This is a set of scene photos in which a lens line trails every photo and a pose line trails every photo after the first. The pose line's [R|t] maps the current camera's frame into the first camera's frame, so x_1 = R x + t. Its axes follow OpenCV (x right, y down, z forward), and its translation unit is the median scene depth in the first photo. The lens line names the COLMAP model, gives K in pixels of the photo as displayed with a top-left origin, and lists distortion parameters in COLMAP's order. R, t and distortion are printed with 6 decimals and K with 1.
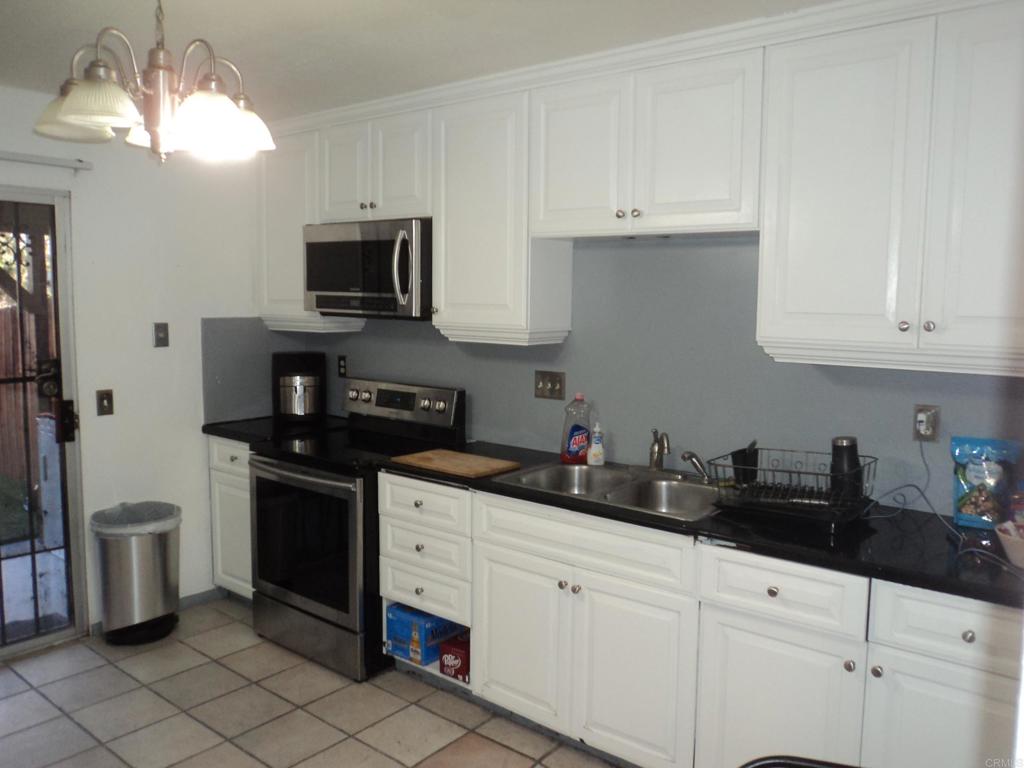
lens RADIAL K [[817.4, 0, 508.8], [0, 817.4, 380.9], [0, 0, 1]] dist [-0.049512, 0.043479]
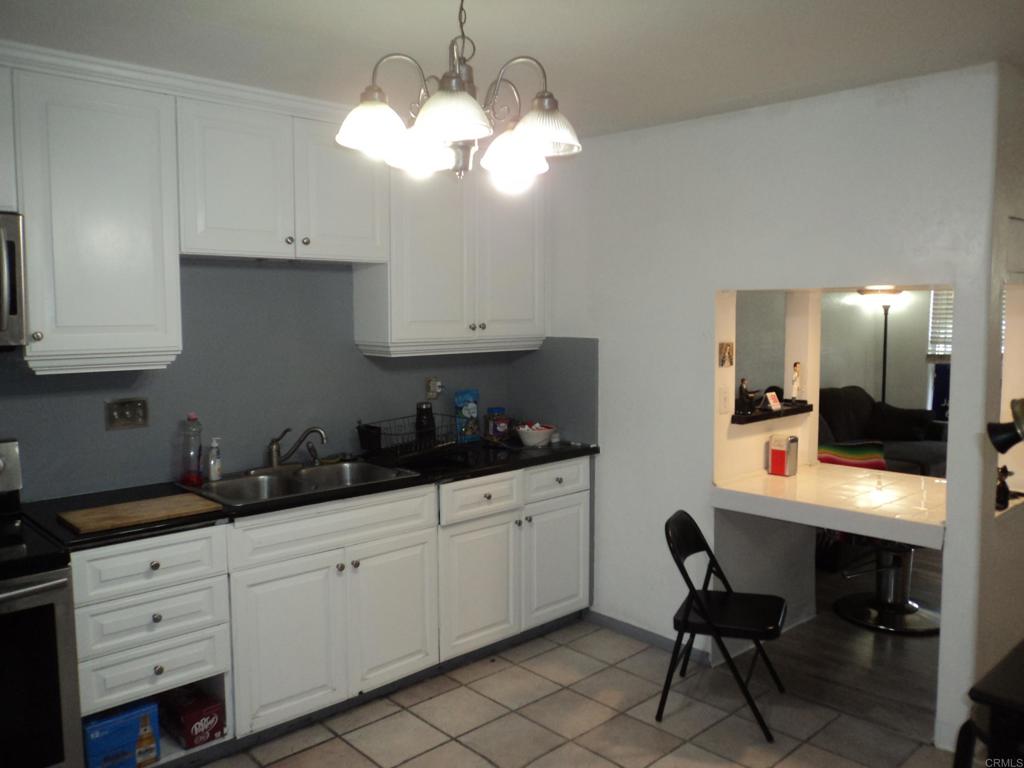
lens RADIAL K [[817.4, 0, 508.8], [0, 817.4, 380.9], [0, 0, 1]] dist [-0.049512, 0.043479]
pose [[0.121422, -0.096127, 0.987935, -0.878702], [0.110329, 0.990439, 0.082810, -0.065453], [-0.986450, 0.098943, 0.130867, 0.524334]]
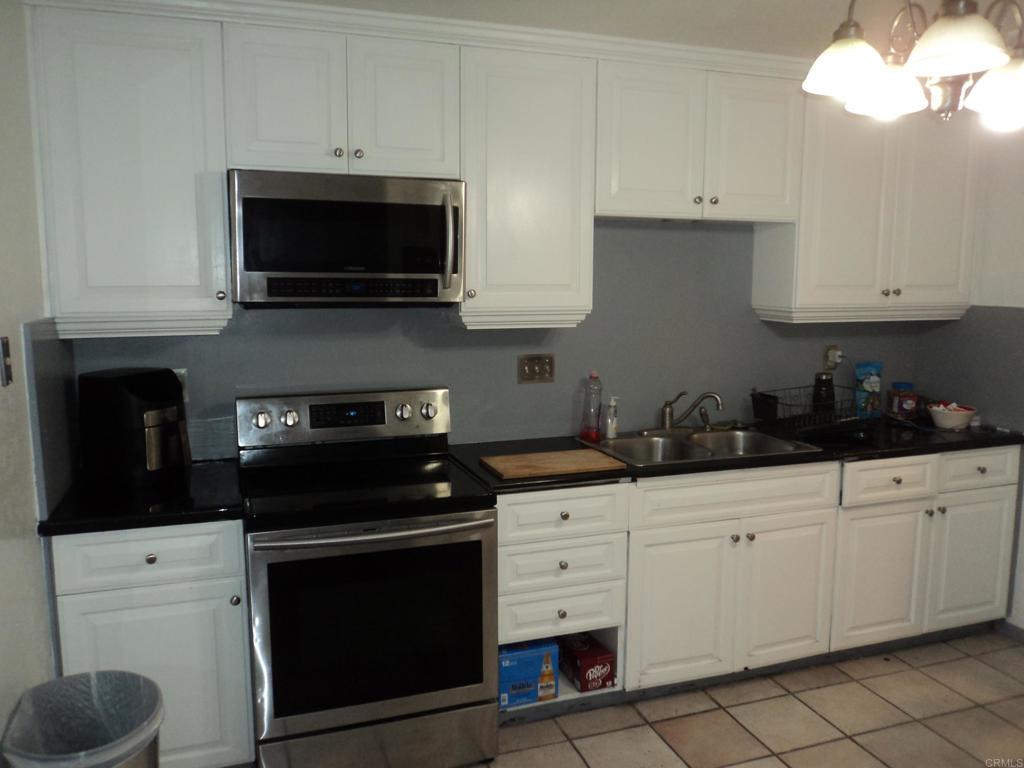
lens RADIAL K [[817.4, 0, 508.8], [0, 817.4, 380.9], [0, 0, 1]] dist [-0.049512, 0.043479]
pose [[0.512905, -0.120939, 0.849884, -0.878067], [0.094632, 0.991958, 0.084046, -0.071933], [-0.853214, 0.037318, 0.520225, 0.600482]]
